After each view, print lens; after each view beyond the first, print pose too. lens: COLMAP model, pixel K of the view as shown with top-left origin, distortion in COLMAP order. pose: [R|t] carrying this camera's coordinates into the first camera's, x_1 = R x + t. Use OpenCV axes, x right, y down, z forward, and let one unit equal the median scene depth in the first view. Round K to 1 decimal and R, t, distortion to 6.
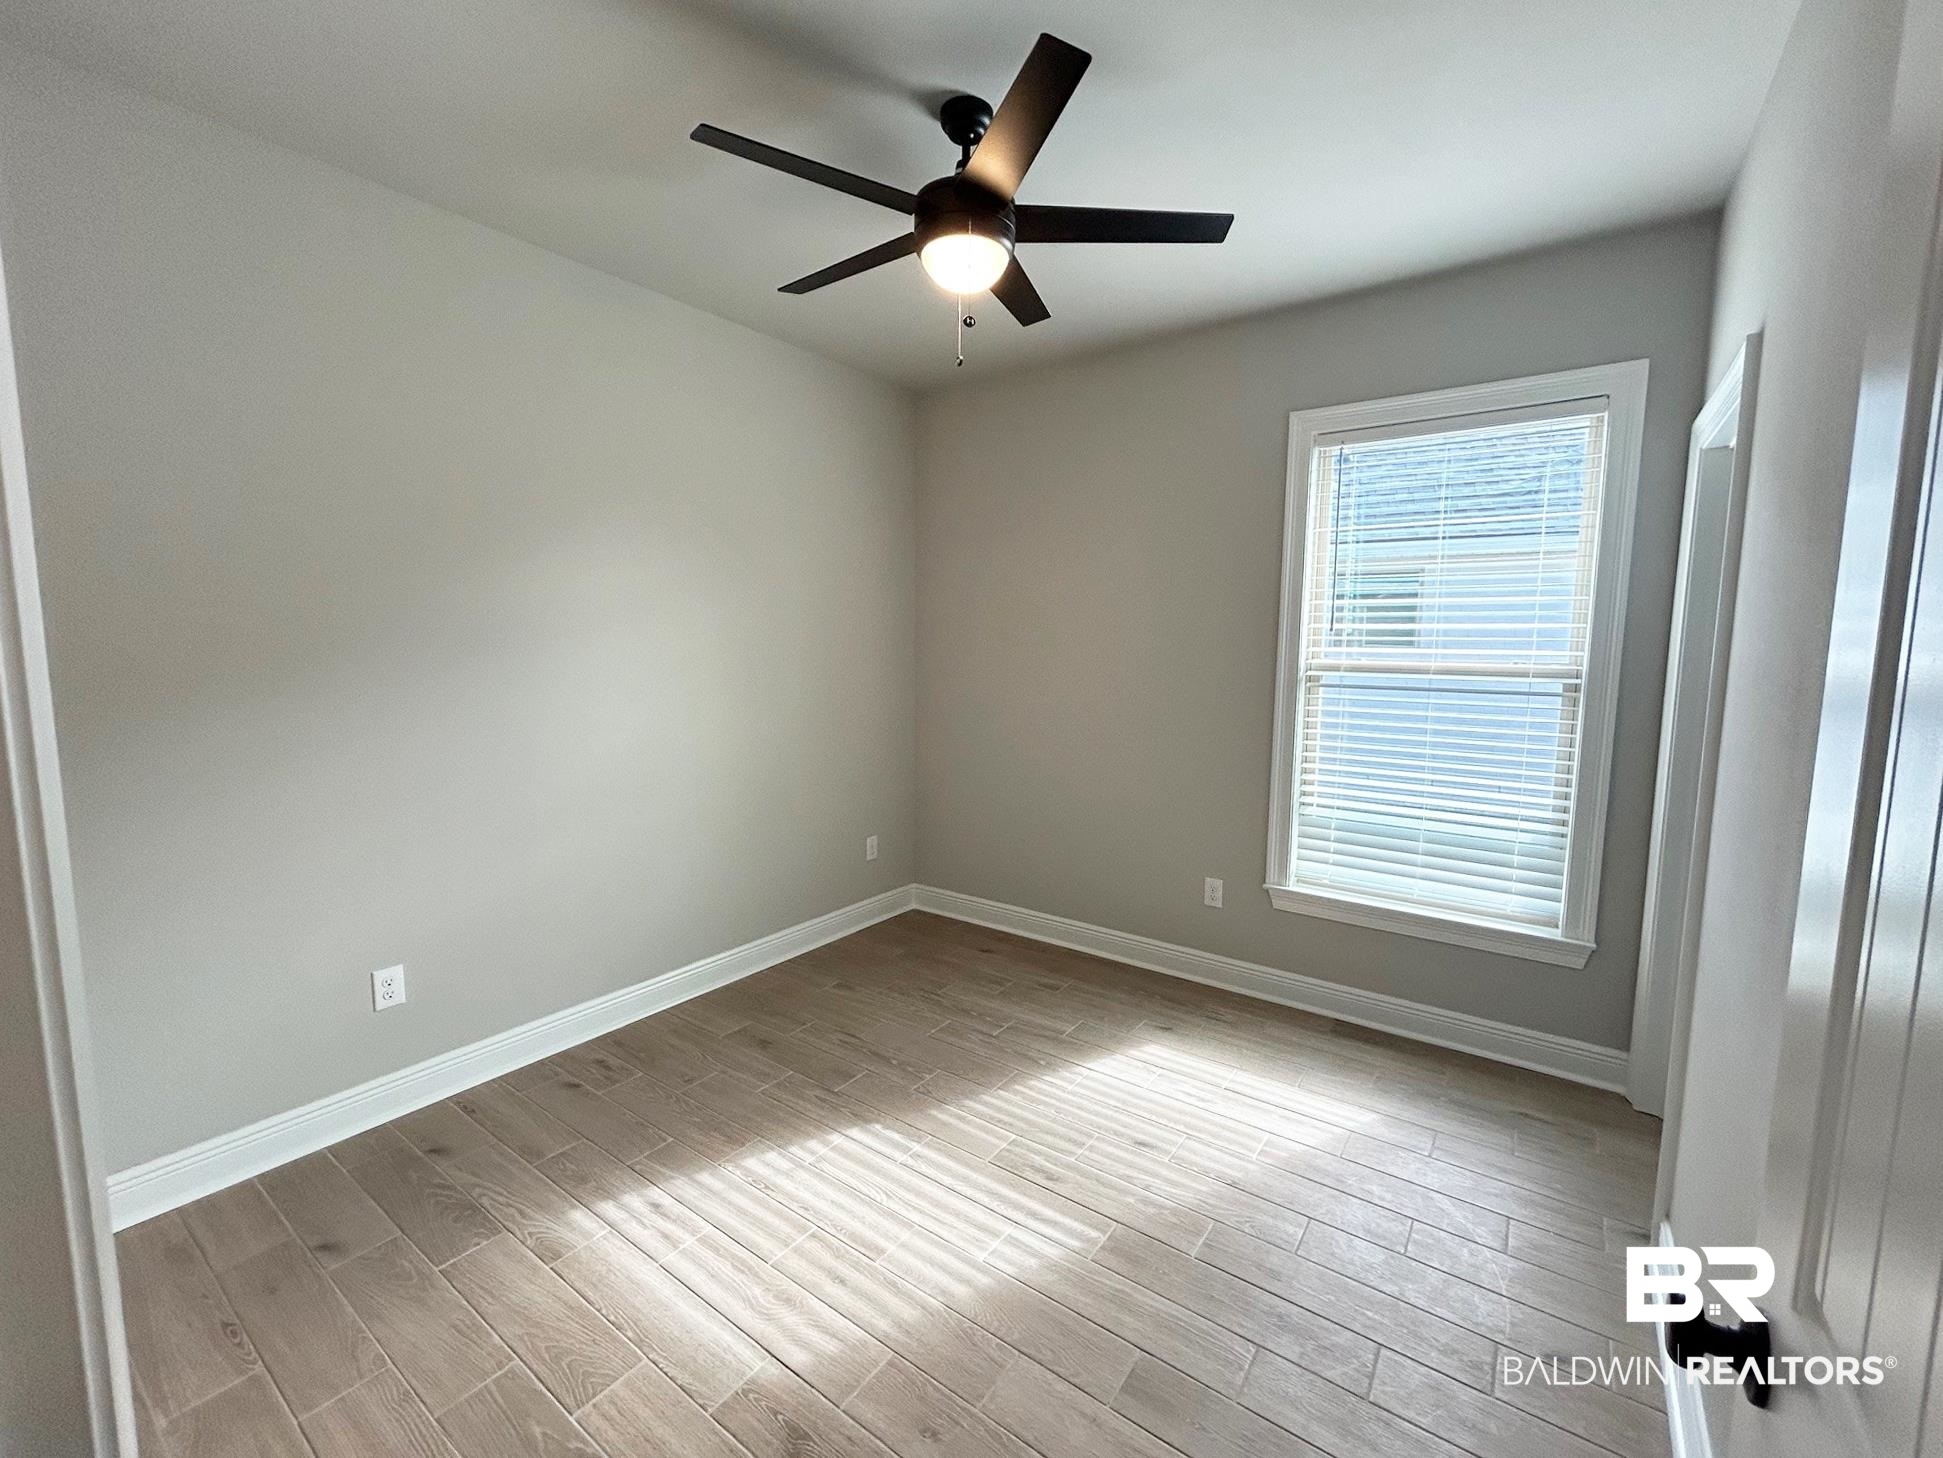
lens RADIAL K [[803.2, 0, 971.5], [0, 803.2, 729.0], [0, 0, 1]] dist [0.001184, 0.000012]
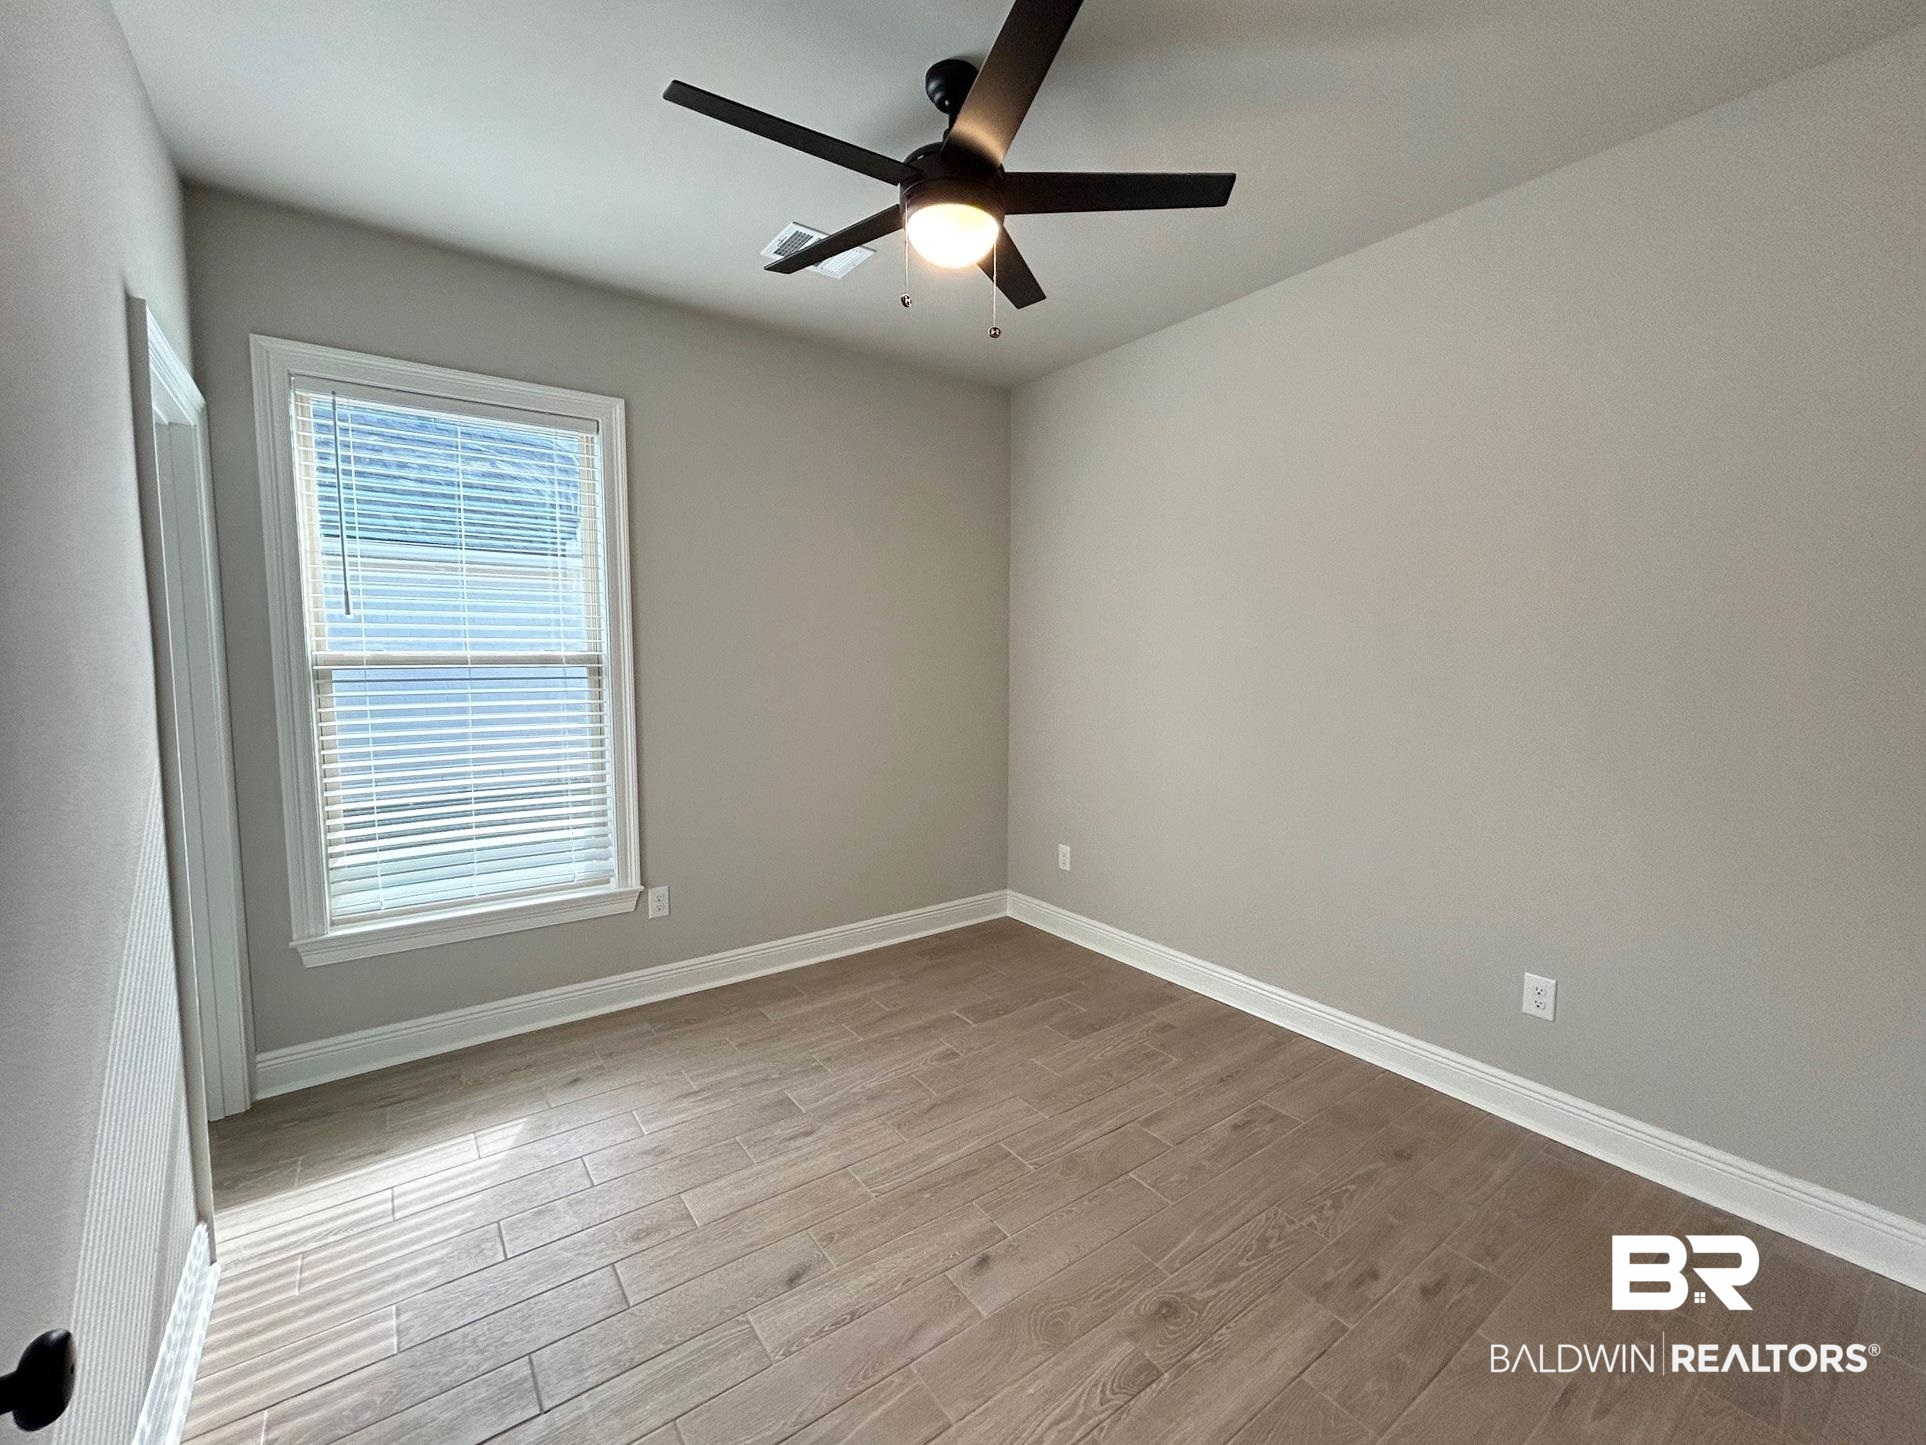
lens RADIAL K [[828.6, 0, 963.0], [0, 828.6, 722.5], [0, 0, 1]] dist [0.002033, 0.000122]
pose [[0.303778, -0.103631, 0.947090, -0.209959], [0.096390, 0.992309, 0.077662, -0.019912], [-0.947854, 0.067698, 0.311431, 0.146682]]
